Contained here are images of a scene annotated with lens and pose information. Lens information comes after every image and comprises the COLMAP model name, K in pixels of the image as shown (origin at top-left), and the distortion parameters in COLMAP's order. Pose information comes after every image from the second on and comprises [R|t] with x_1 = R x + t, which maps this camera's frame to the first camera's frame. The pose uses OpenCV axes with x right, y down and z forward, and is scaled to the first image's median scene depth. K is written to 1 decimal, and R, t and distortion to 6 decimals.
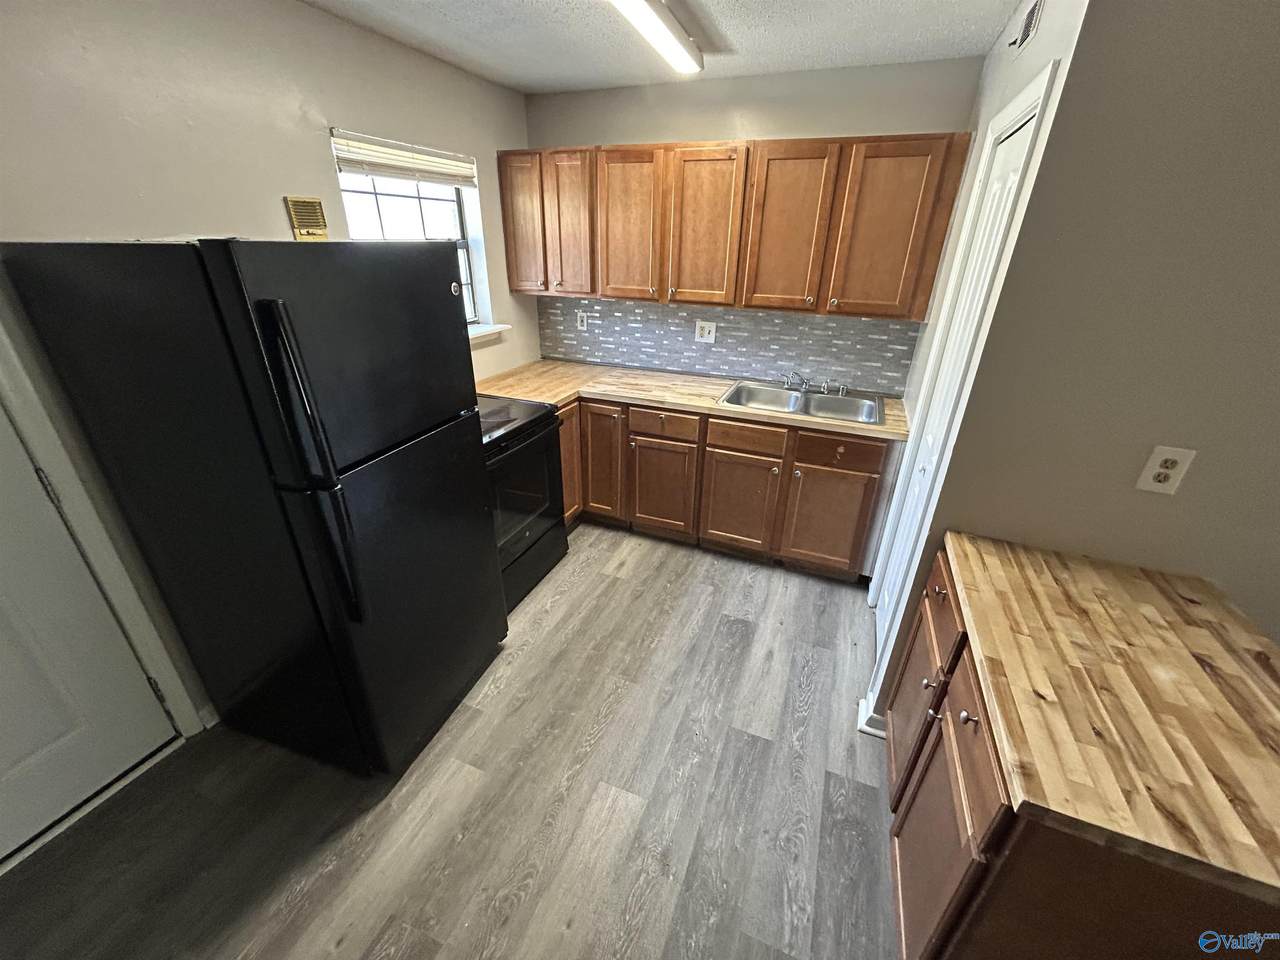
lens RADIAL K [[513.7, 0, 642.5], [0, 513.7, 480.5], [0, 0, 1]] dist [-0.002536, 0.000321]
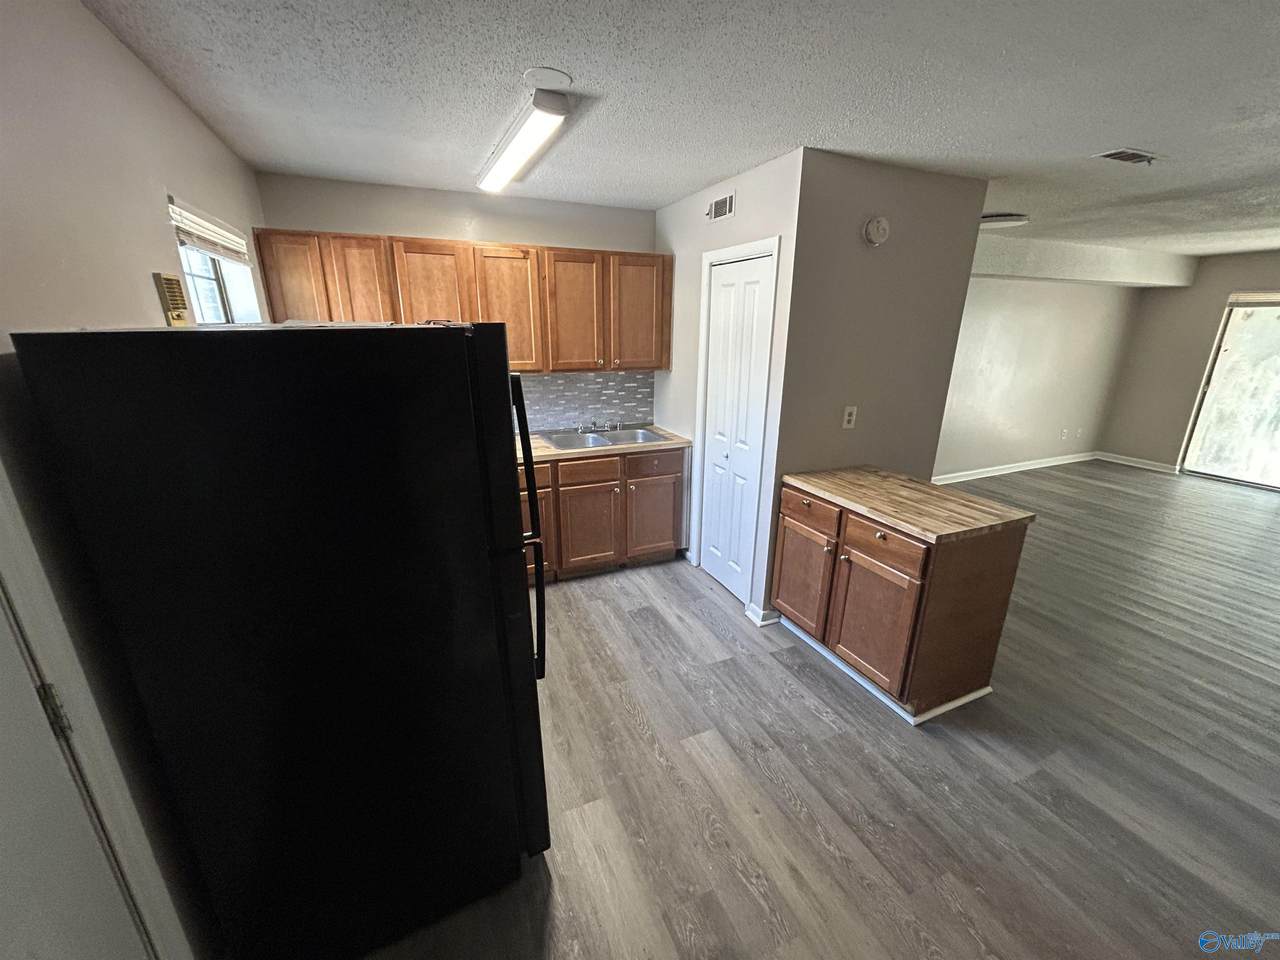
lens RADIAL K [[513.7, 0, 641.4], [0, 513.7, 480.6], [0, 0, 1]] dist [-0.002536, 0.000321]
pose [[0.697302, -0.225406, 0.680413, -0.598421], [0.314724, 0.949149, -0.008104, -0.014153], [-0.643986, 0.219793, 0.732784, 0.021103]]
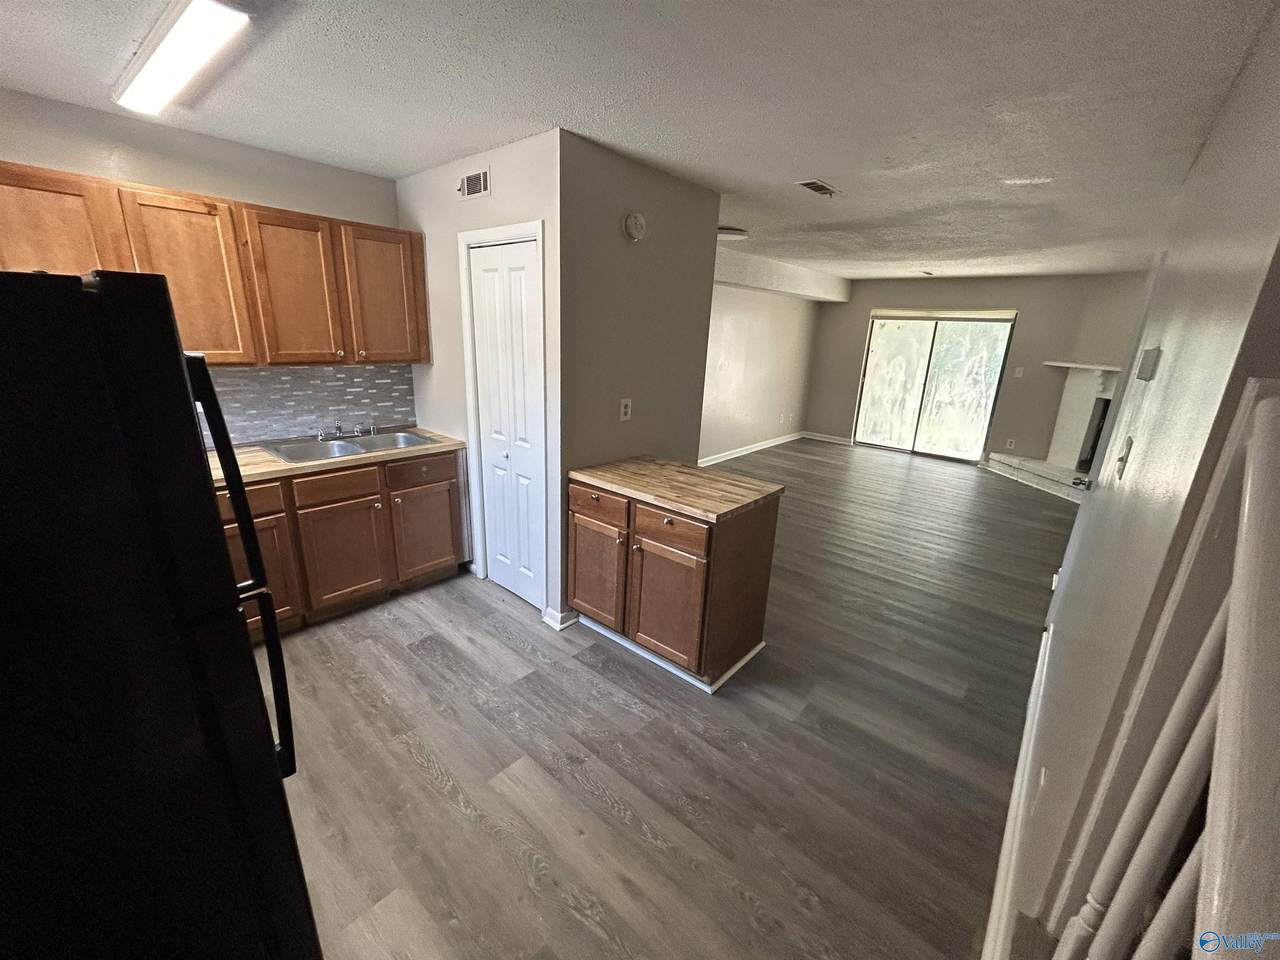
lens RADIAL K [[513.7, 0, 641.0], [0, 513.7, 480.4], [0, 0, 1]] dist [-0.002536, 0.000321]
pose [[0.327556, -0.276350, 0.903514, -0.552000], [0.374699, 0.915851, 0.144281, -0.018678], [-0.867357, 0.291285, 0.403541, 0.076209]]
